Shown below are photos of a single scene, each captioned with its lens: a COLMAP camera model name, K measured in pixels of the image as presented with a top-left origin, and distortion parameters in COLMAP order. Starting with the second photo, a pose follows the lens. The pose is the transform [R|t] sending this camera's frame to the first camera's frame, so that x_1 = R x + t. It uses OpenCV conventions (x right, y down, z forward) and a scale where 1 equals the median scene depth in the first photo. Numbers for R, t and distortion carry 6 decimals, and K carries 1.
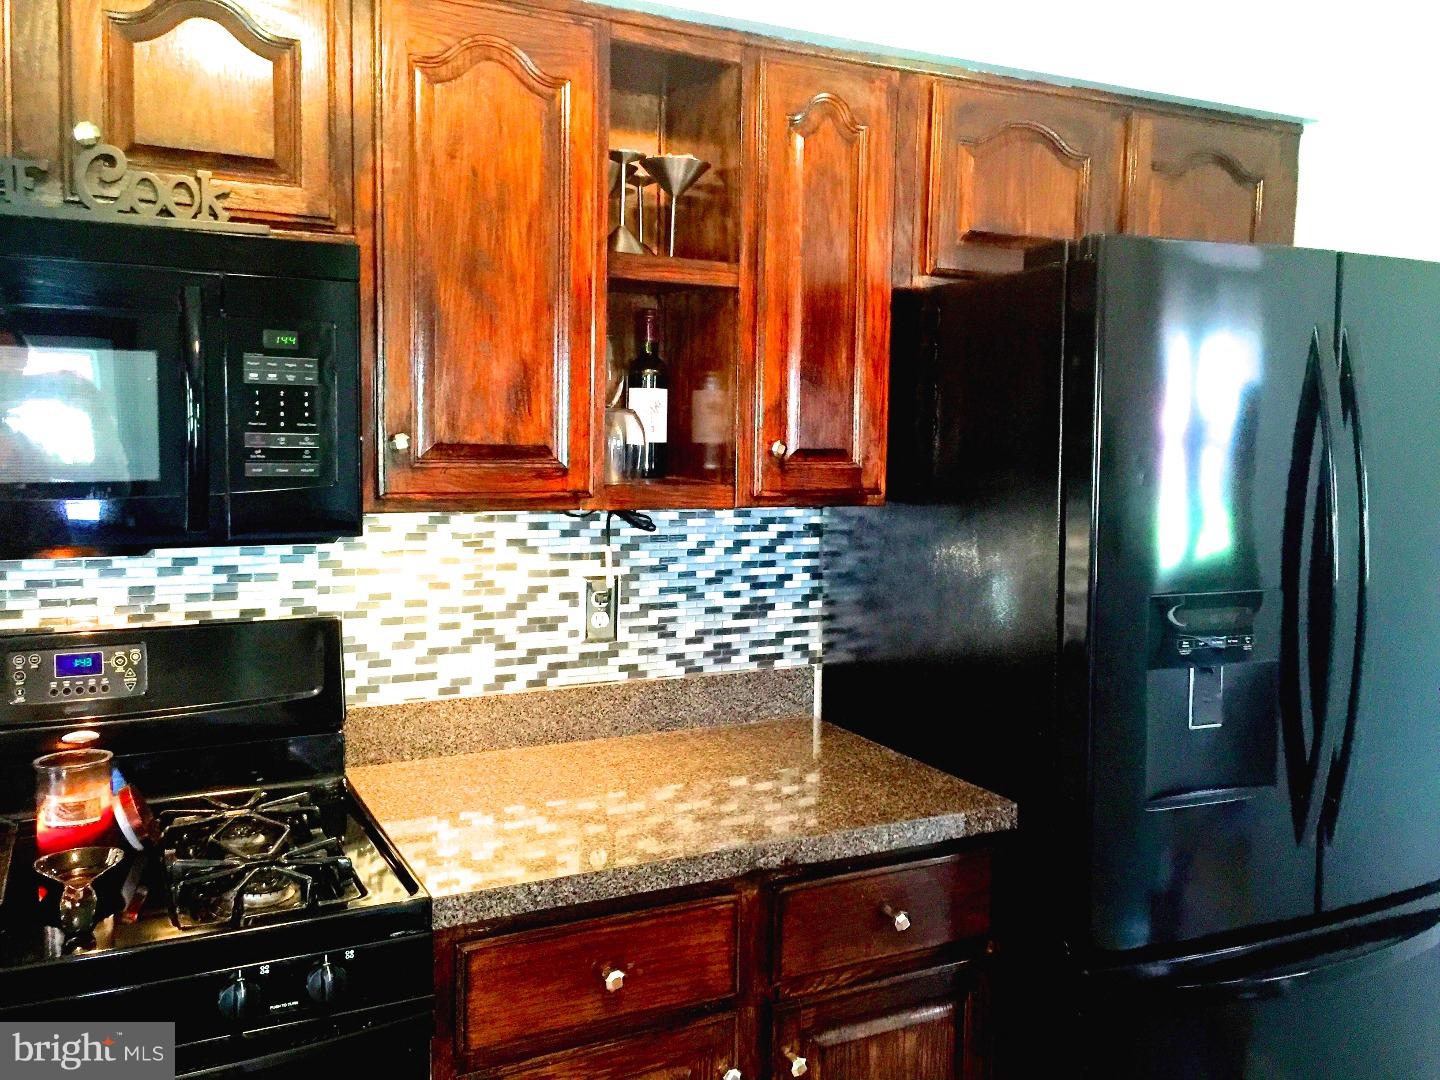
lens RADIAL K [[1229.8, 0, 713.2], [0, 1229.8, 551.2], [0, 0, 1]] dist [0.075908, -0.102519]
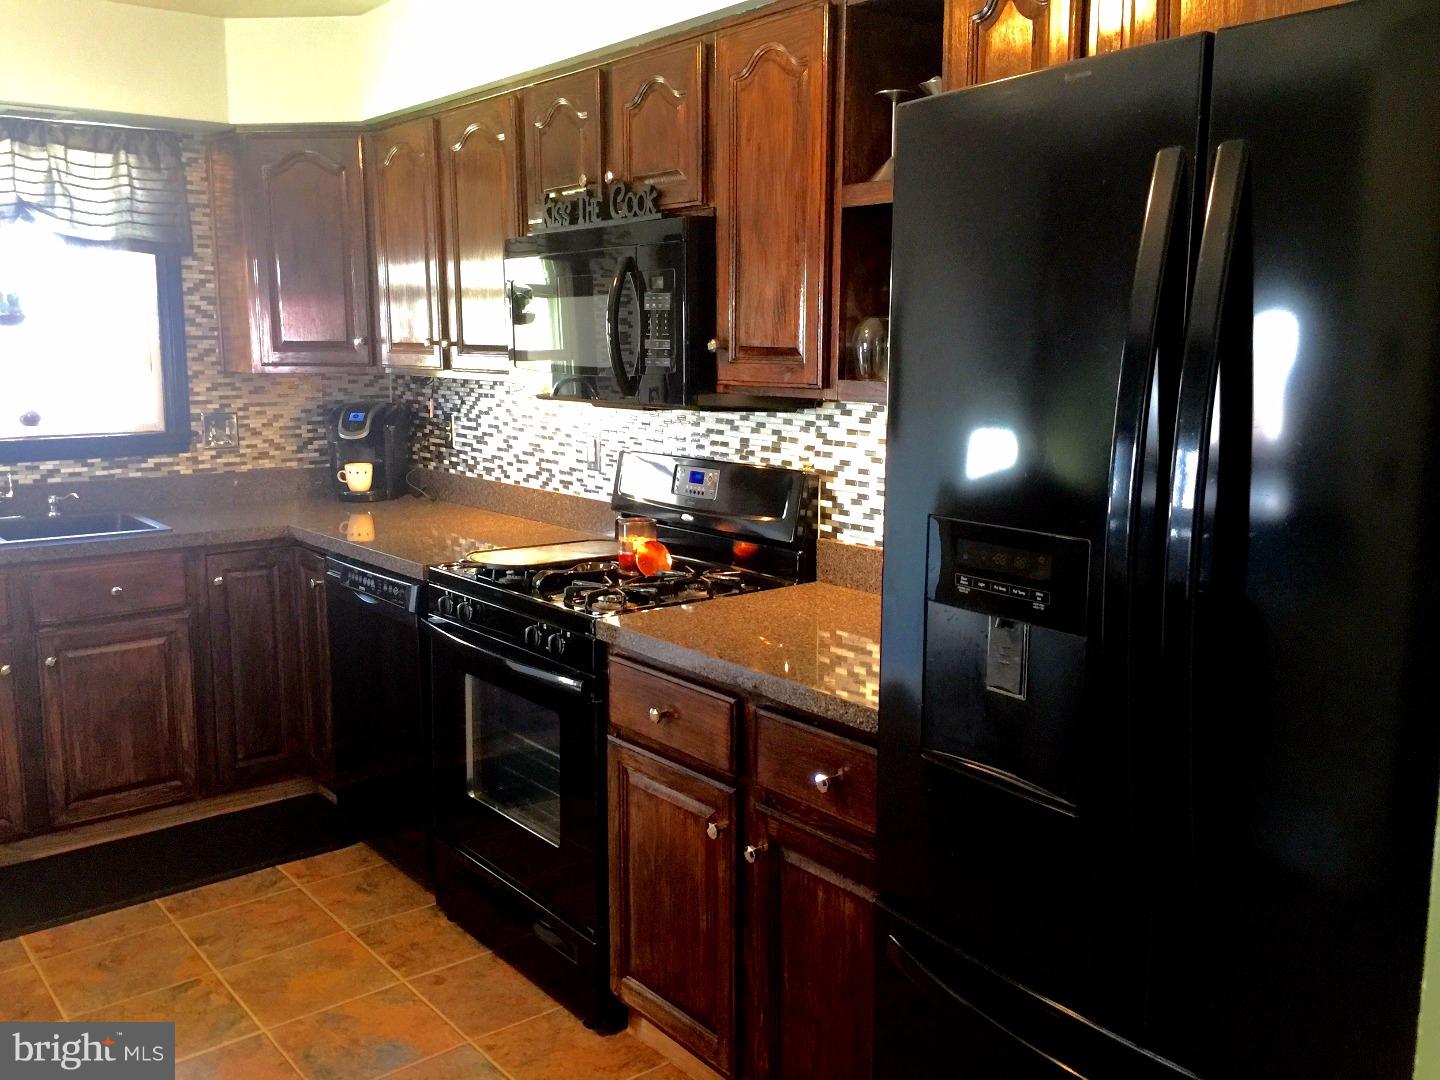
lens RADIAL K [[1229.8, 0, 707.0], [0, 1229.8, 535.6], [0, 0, 1]] dist [0.075908, -0.102519]
pose [[0.181450, 0.135937, -0.973960, 1.112245], [-0.101085, 0.987732, 0.119027, -0.032656], [0.978191, 0.076856, 0.192965, 0.646008]]
